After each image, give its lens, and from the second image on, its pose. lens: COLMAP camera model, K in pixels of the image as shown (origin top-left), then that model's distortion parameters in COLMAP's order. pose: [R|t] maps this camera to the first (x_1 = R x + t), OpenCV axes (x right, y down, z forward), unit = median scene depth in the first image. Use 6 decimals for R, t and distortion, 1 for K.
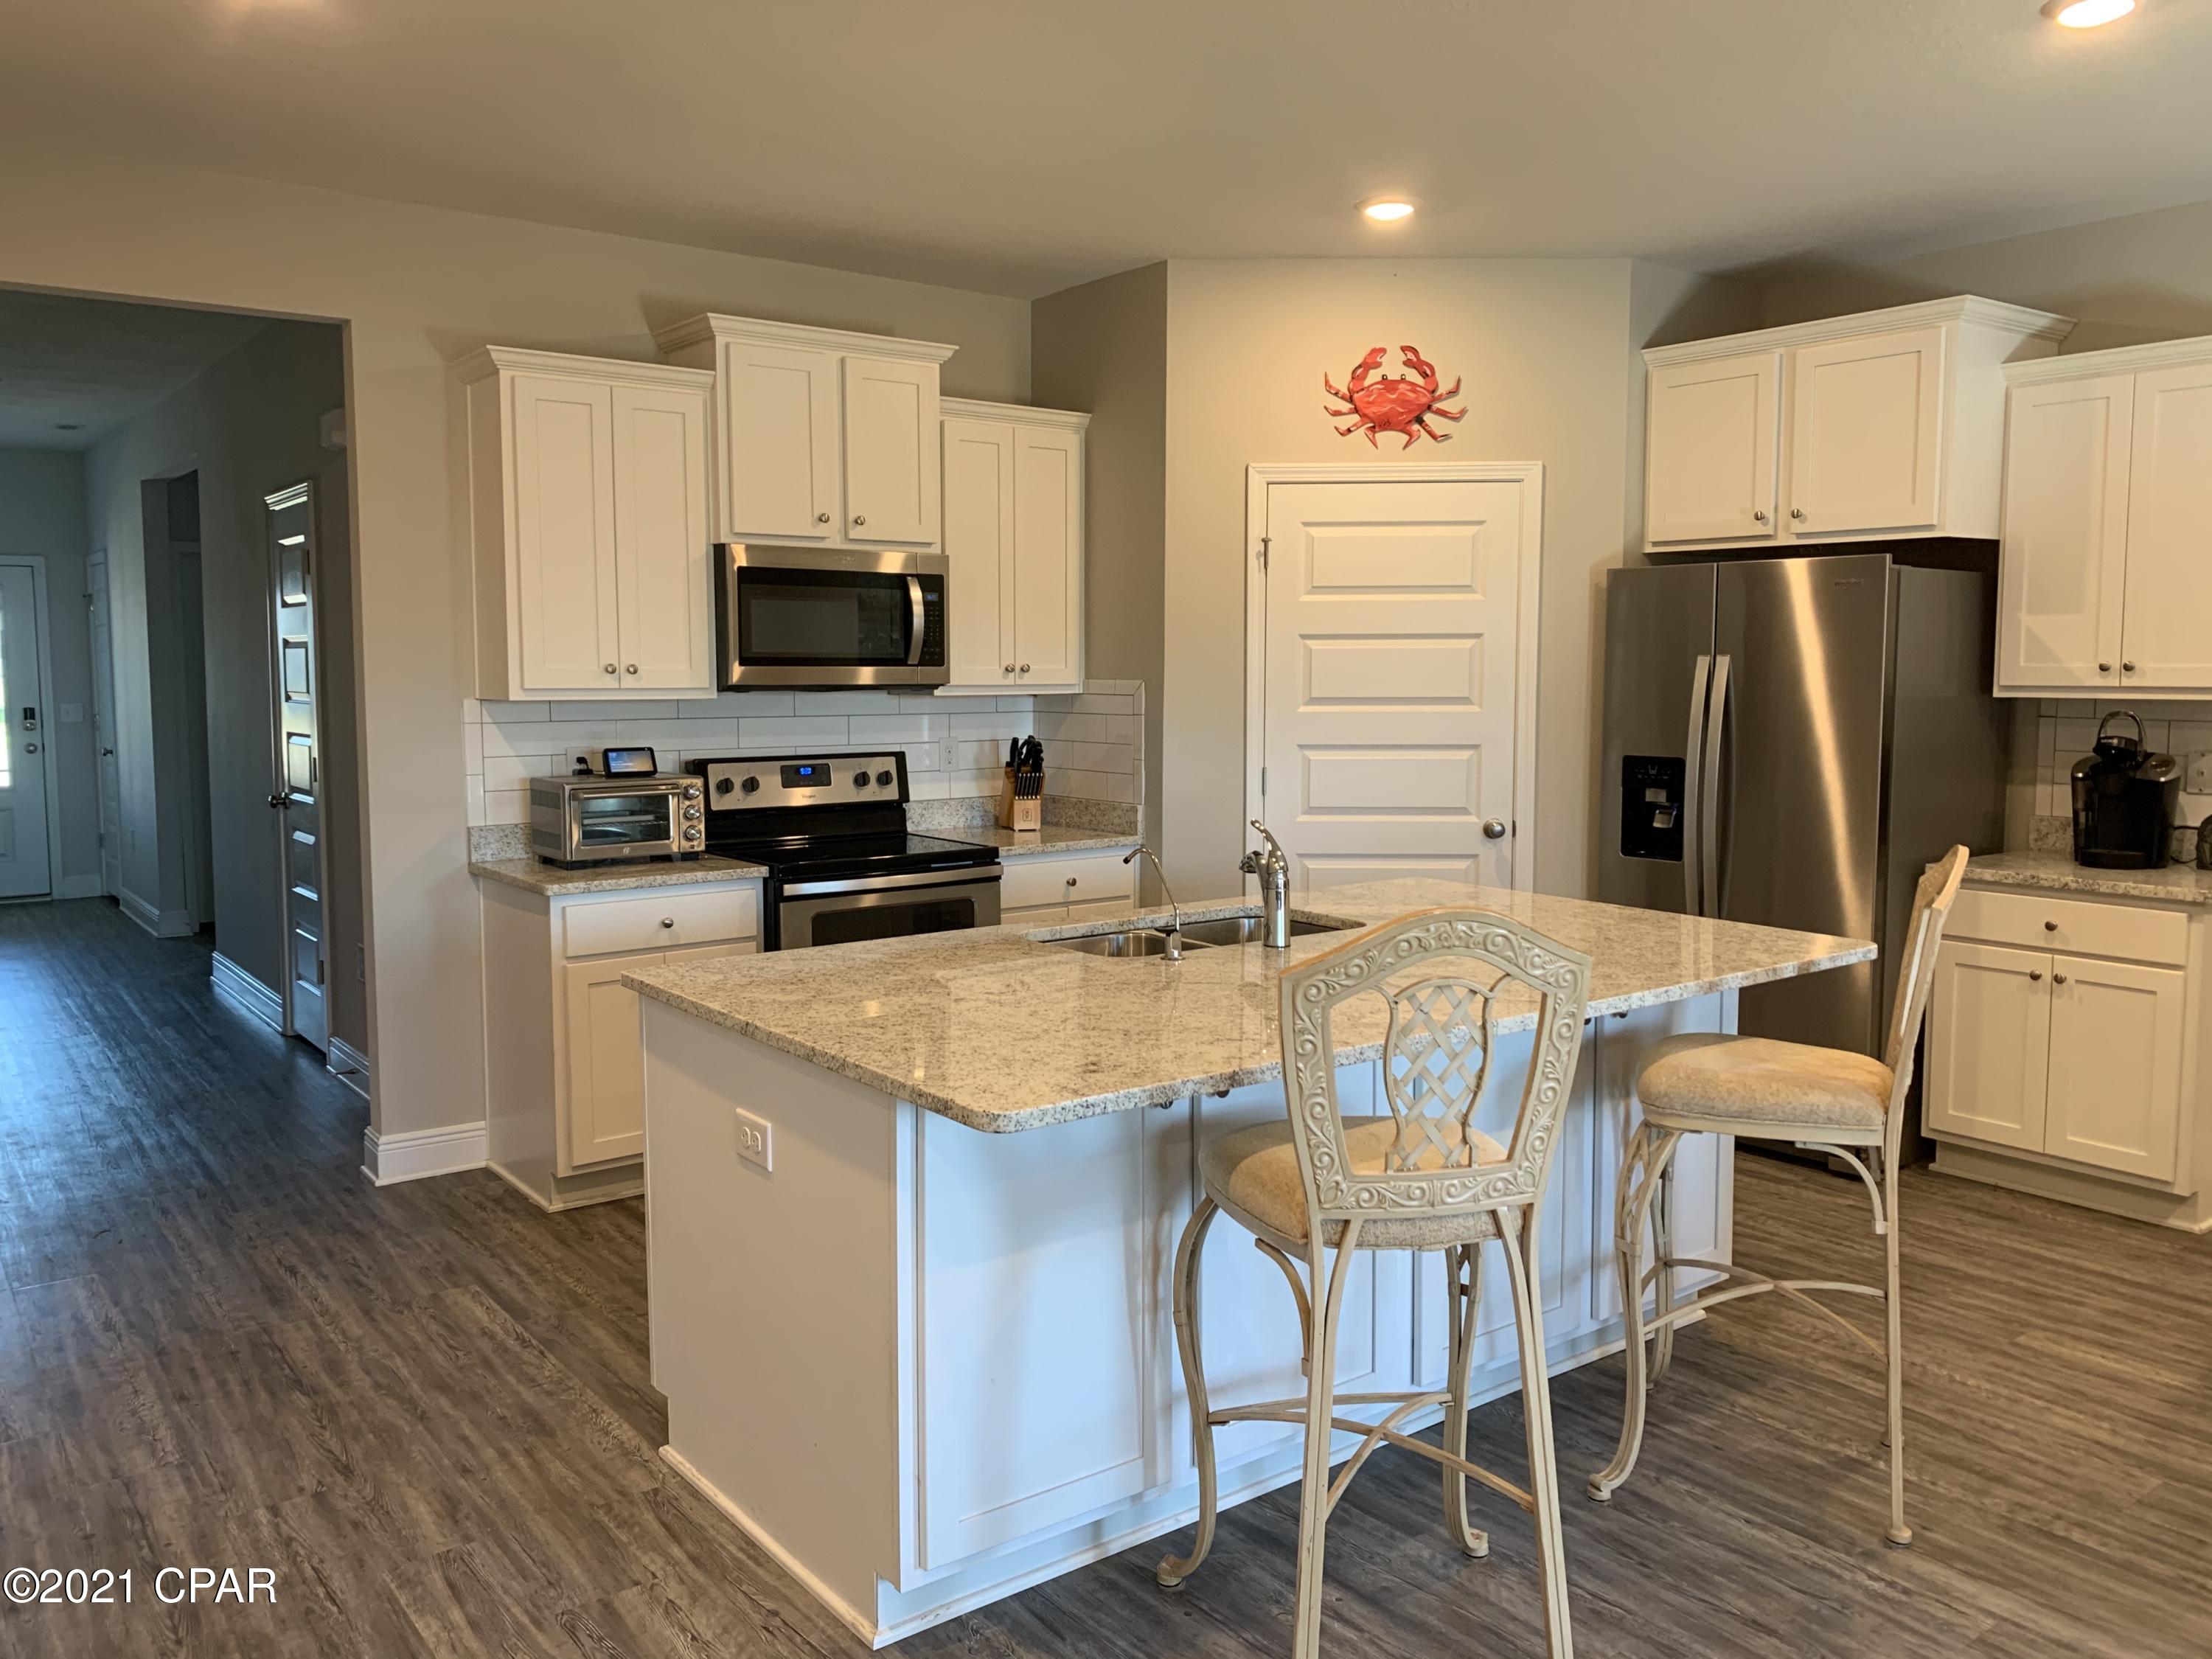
lens RADIAL K [[1717.6, 0, 1102.8], [0, 1717.6, 809.8], [0, 0, 1]] dist [0.205365, -0.405947]
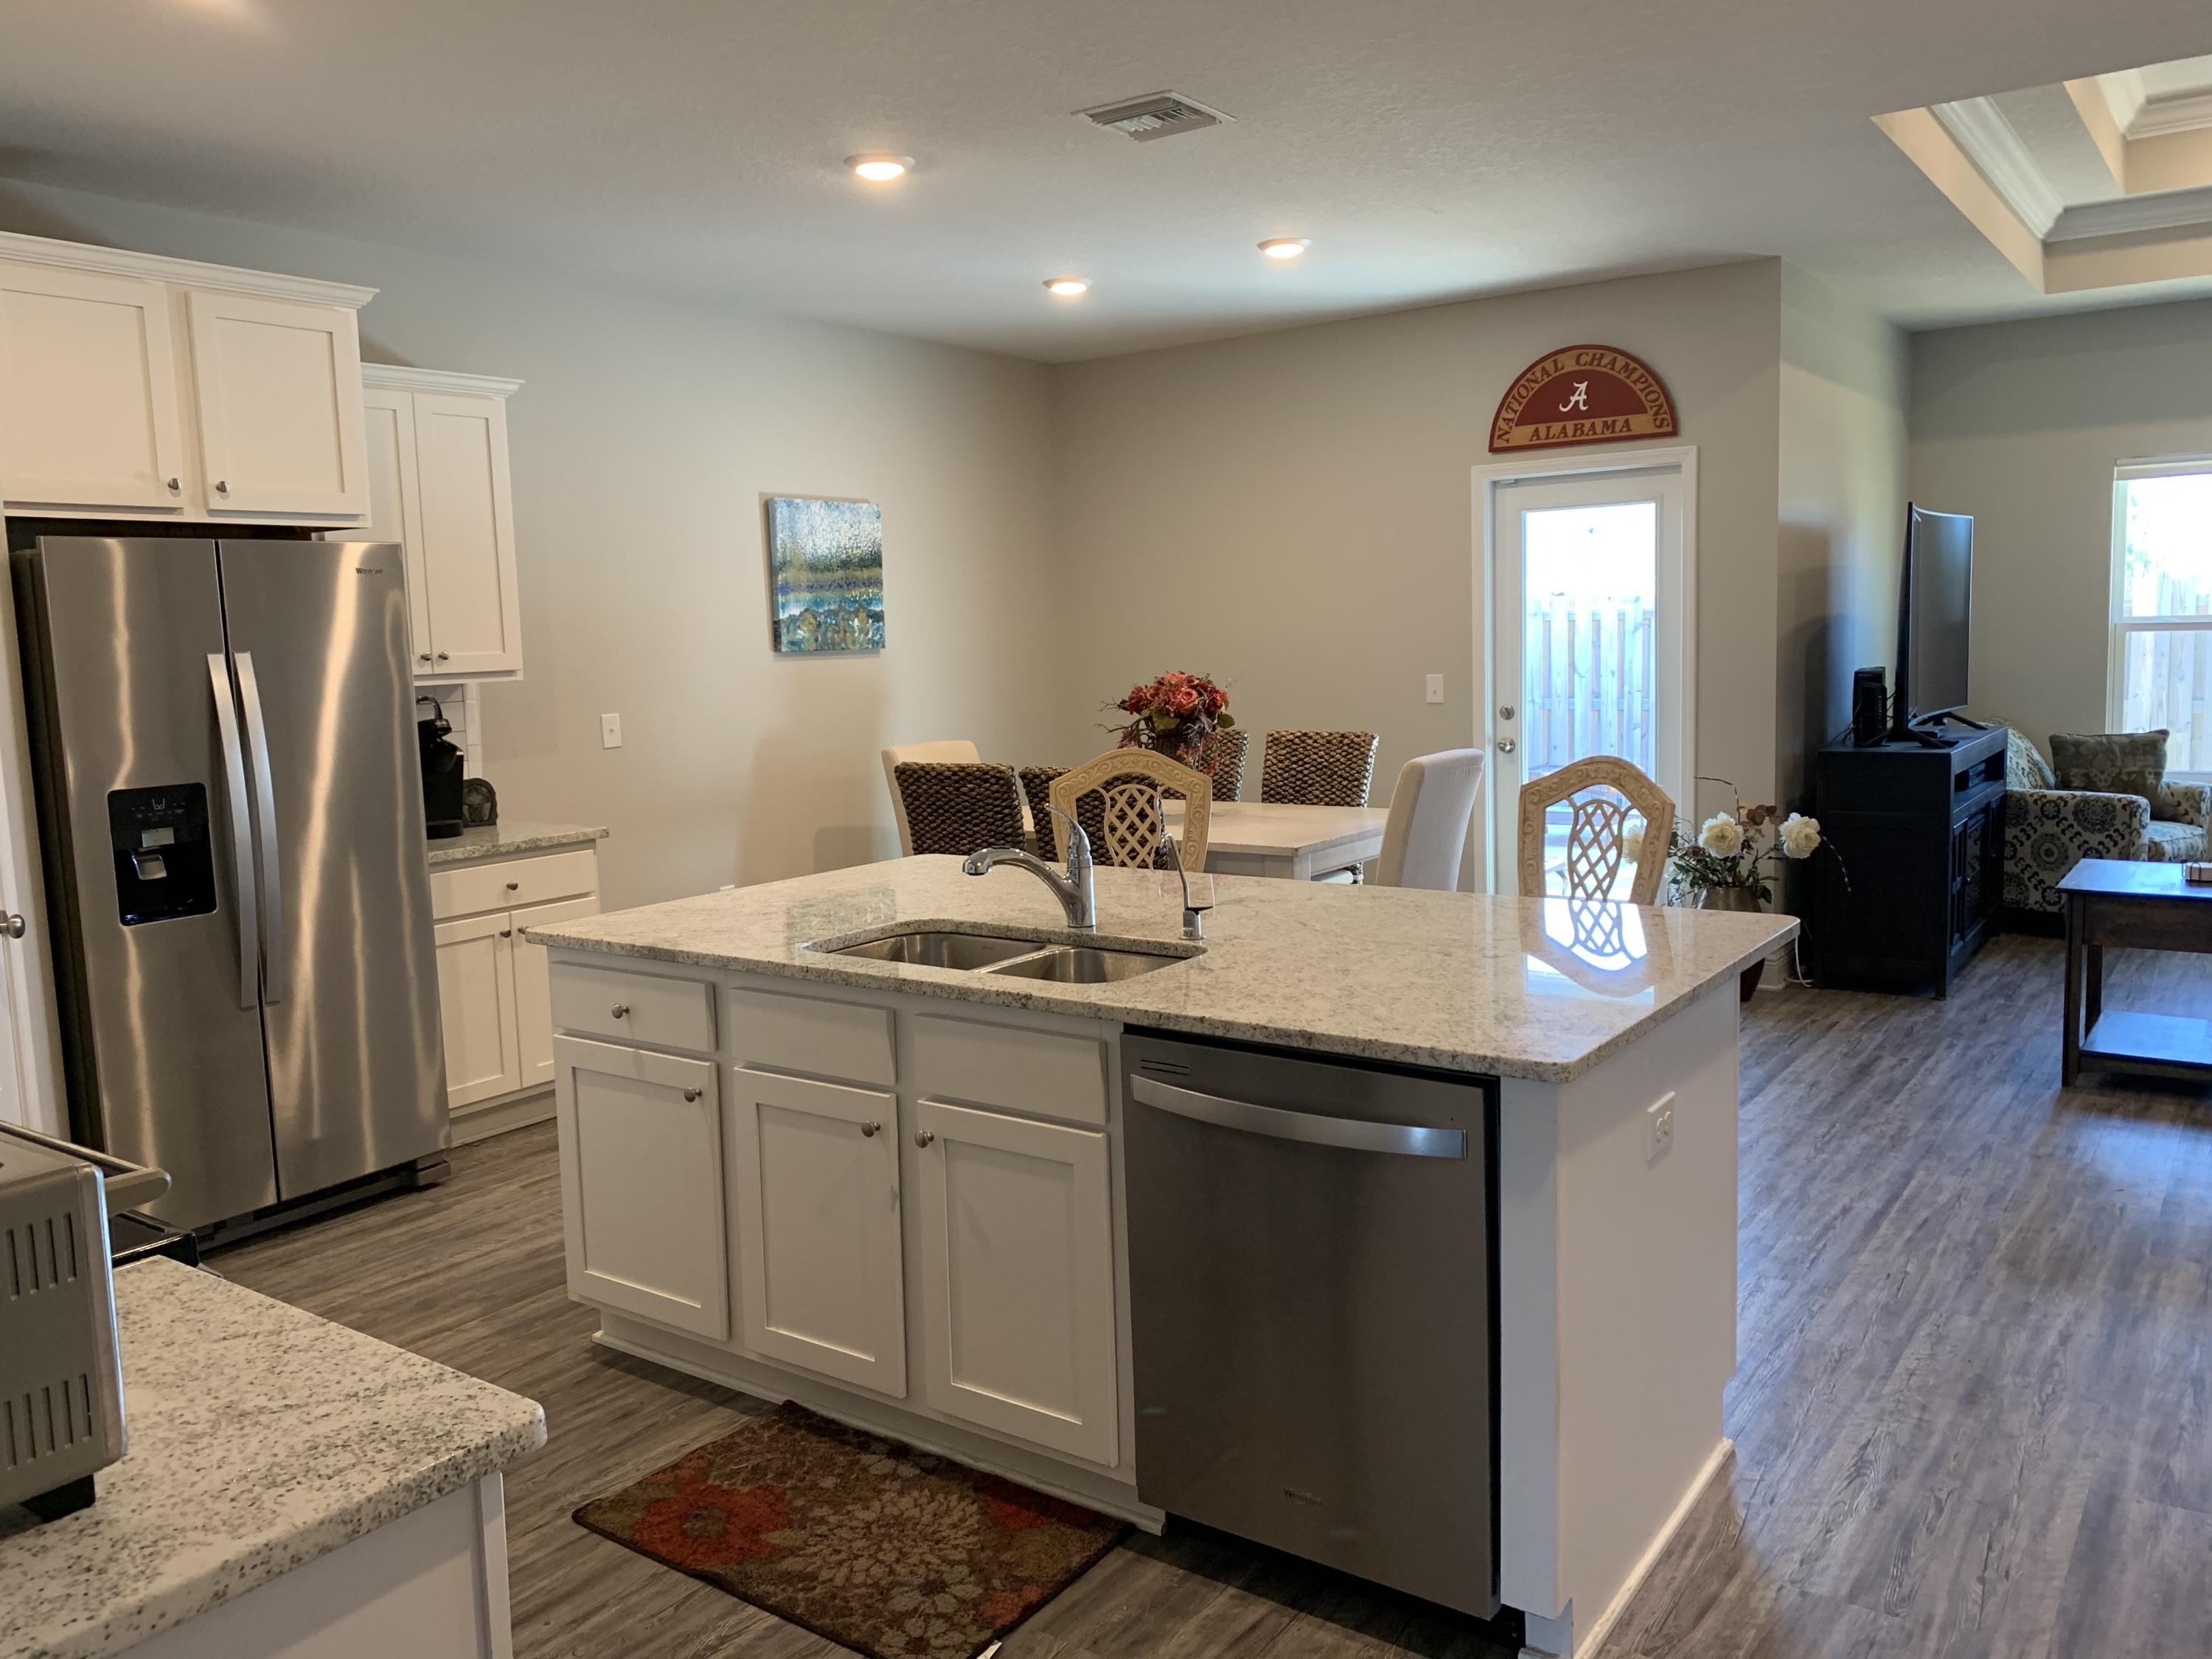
lens RADIAL K [[1653.7, 0, 1143.6], [0, 1653.7, 801.1], [0, 0, 1]] dist [0.002029, 0.006735]
pose [[-0.304684, -0.095244, 0.947679, -0.560992], [0.113164, 0.984320, 0.135309, -0.081948], [-0.945707, 0.148469, -0.289129, 0.893750]]
